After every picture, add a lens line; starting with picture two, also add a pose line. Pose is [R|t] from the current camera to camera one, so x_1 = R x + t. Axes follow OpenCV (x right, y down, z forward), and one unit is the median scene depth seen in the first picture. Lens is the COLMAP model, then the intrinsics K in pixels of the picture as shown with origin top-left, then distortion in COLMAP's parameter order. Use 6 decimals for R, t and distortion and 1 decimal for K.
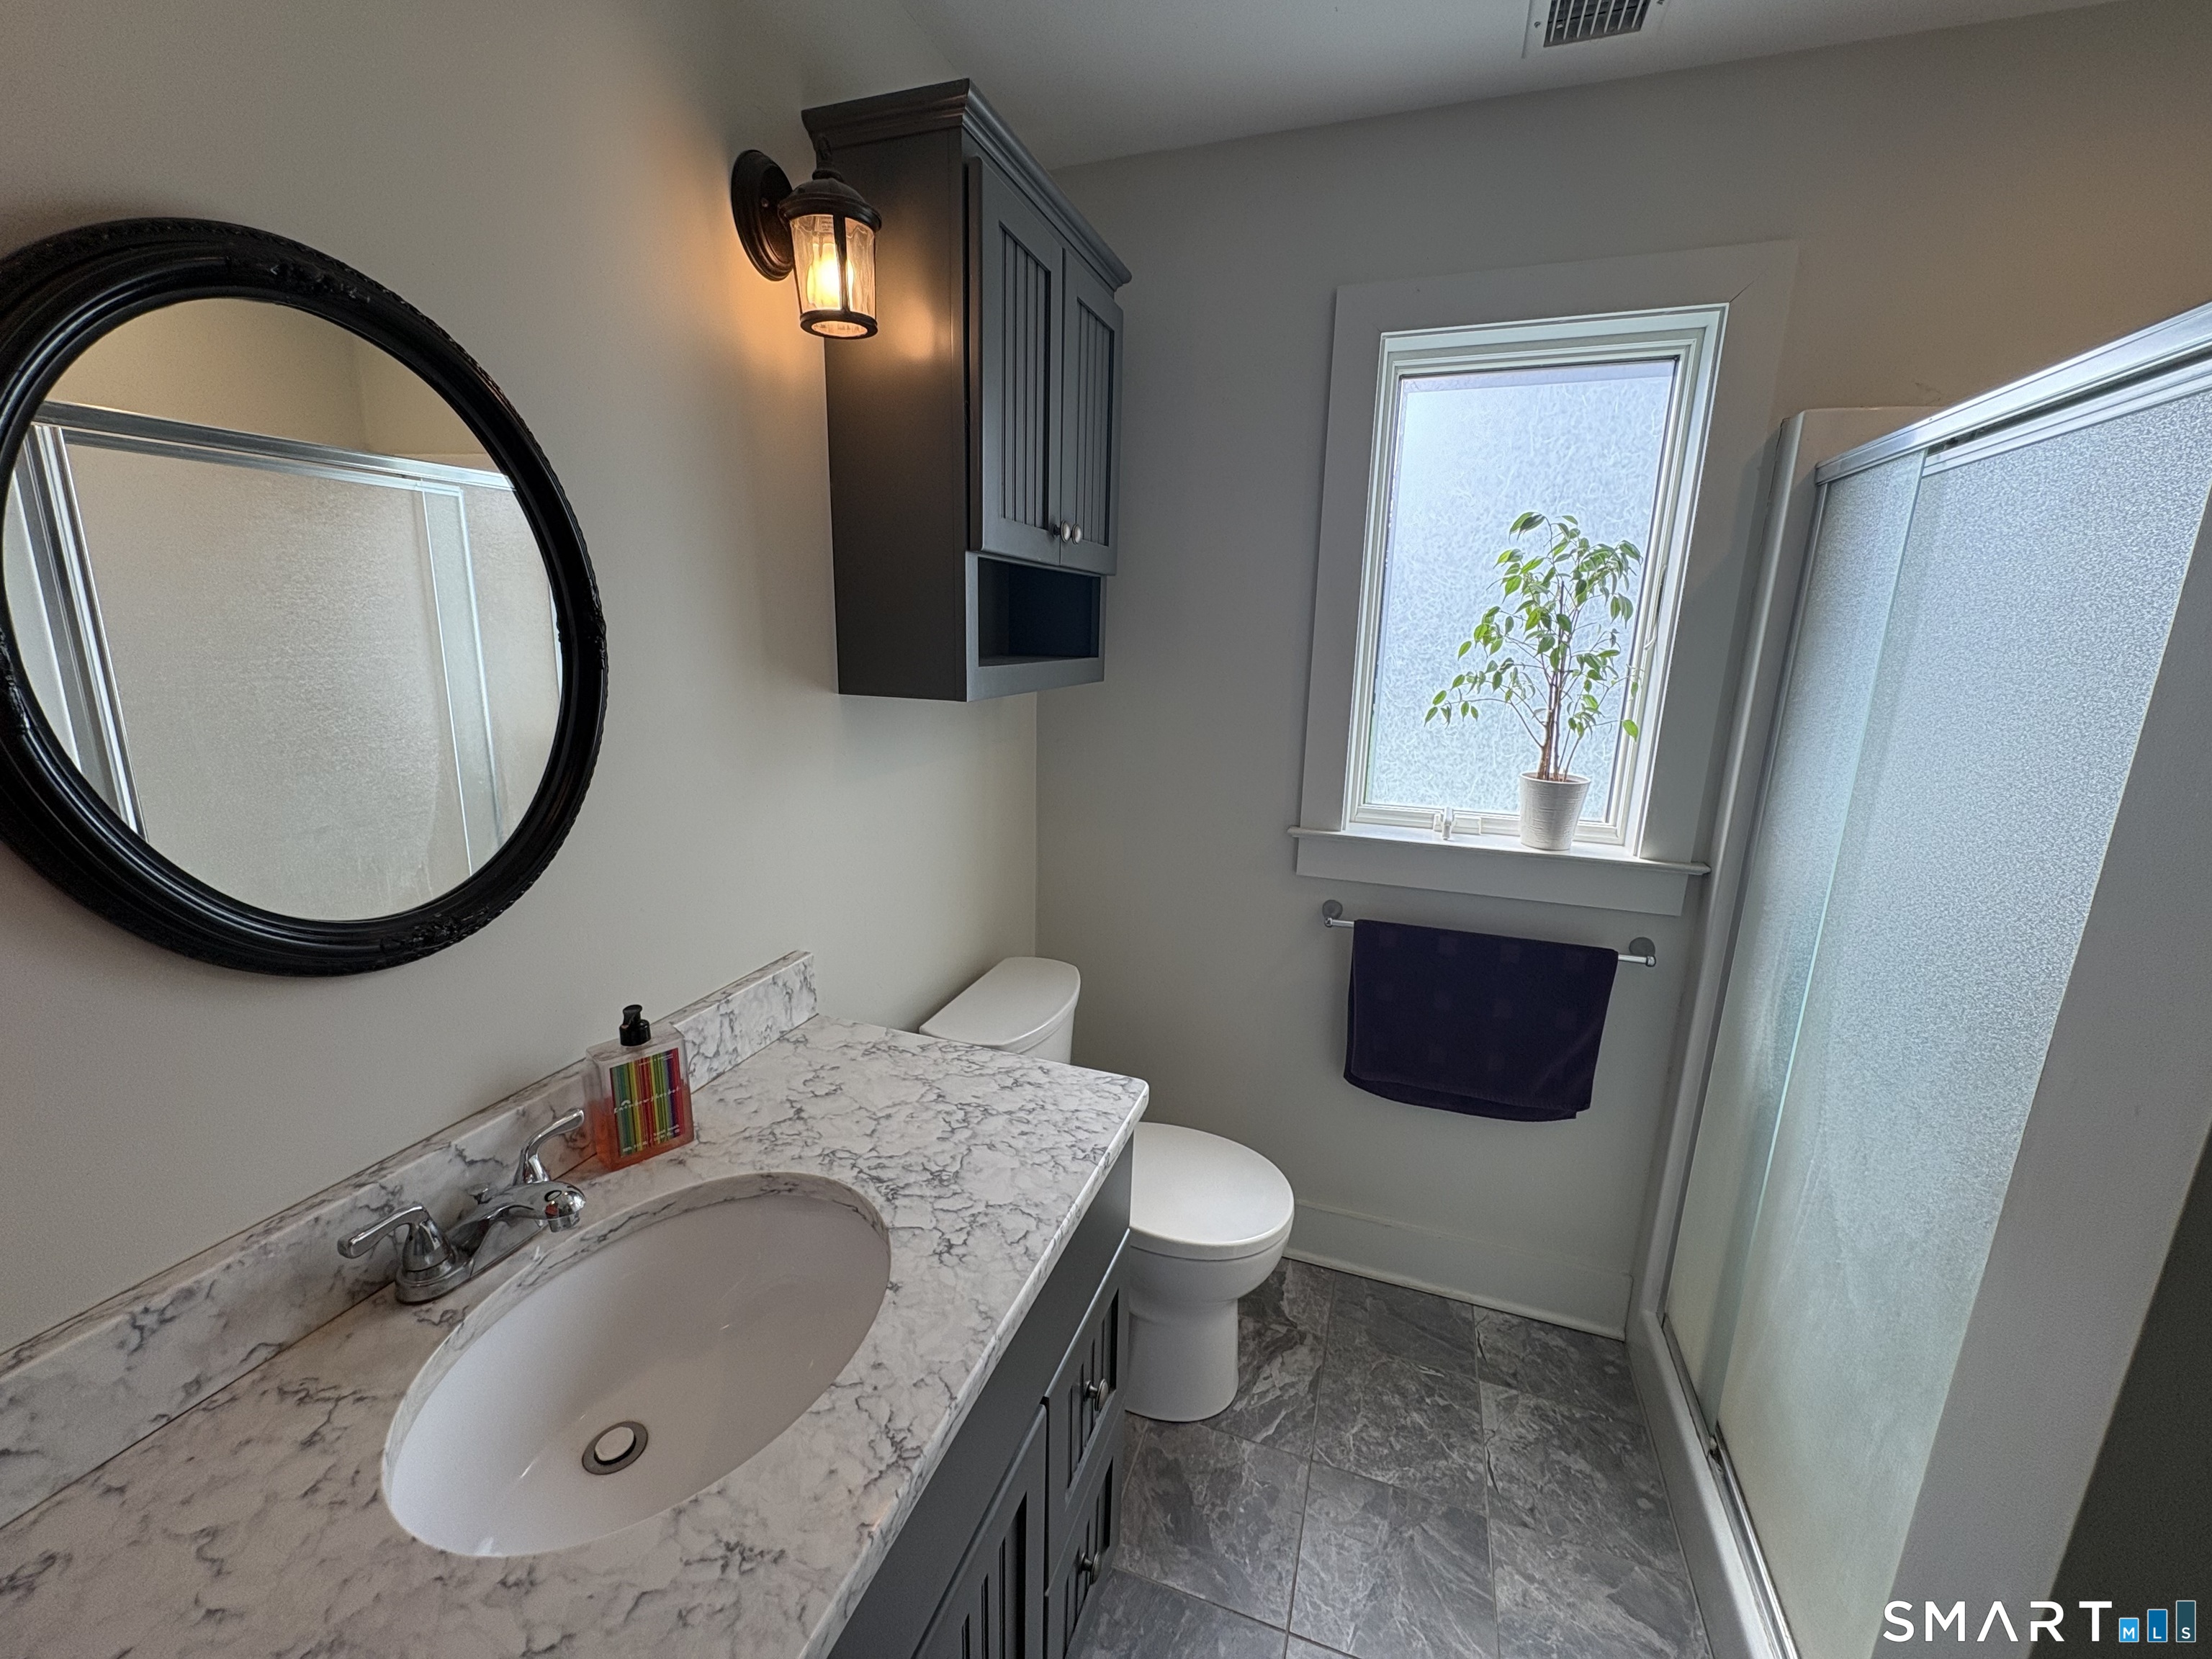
lens RADIAL K [[880.8, 0, 1105.9], [0, 880.8, 830.5], [0, 0, 1]] dist [0.001966, 0.000344]
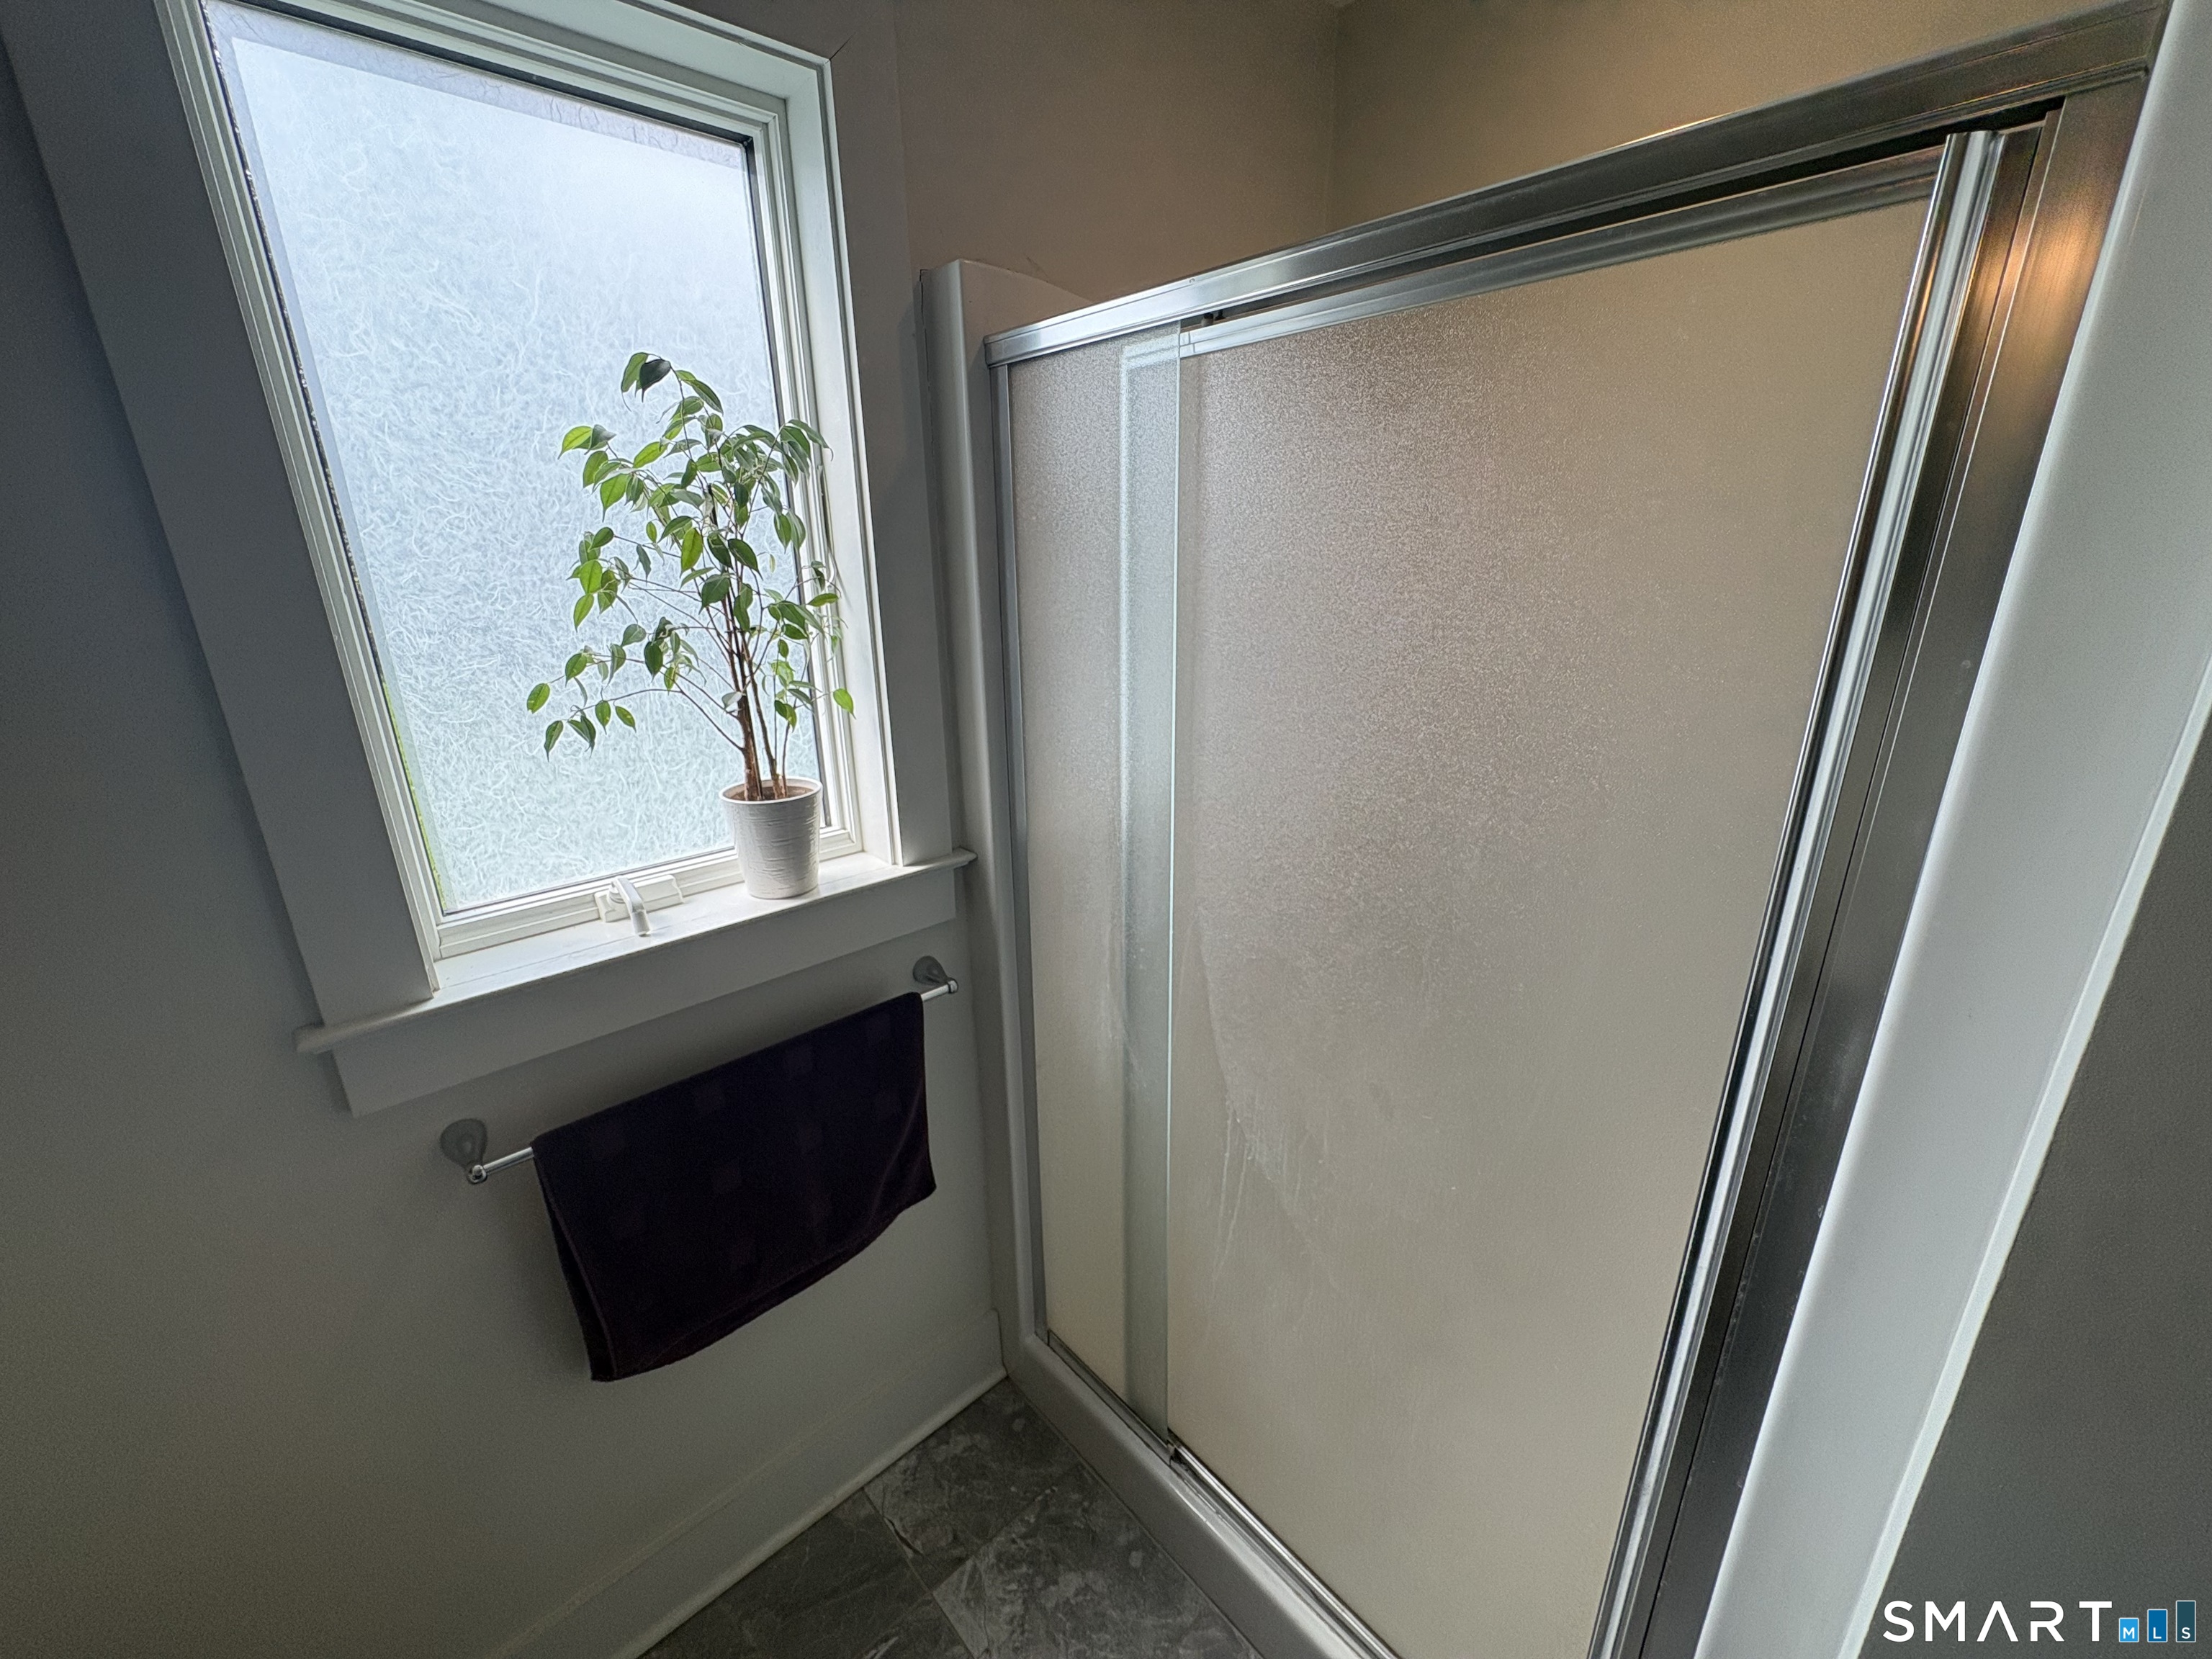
lens RADIAL K [[880.8, 0, 1105.9], [0, 880.8, 830.5], [0, 0, 1]] dist [0.001966, 0.000344]
pose [[0.468644, -0.295572, 0.832472, 0.064698], [0.223641, 0.951362, 0.211884, -0.117366], [-0.854610, 0.086877, 0.511952, 0.451545]]
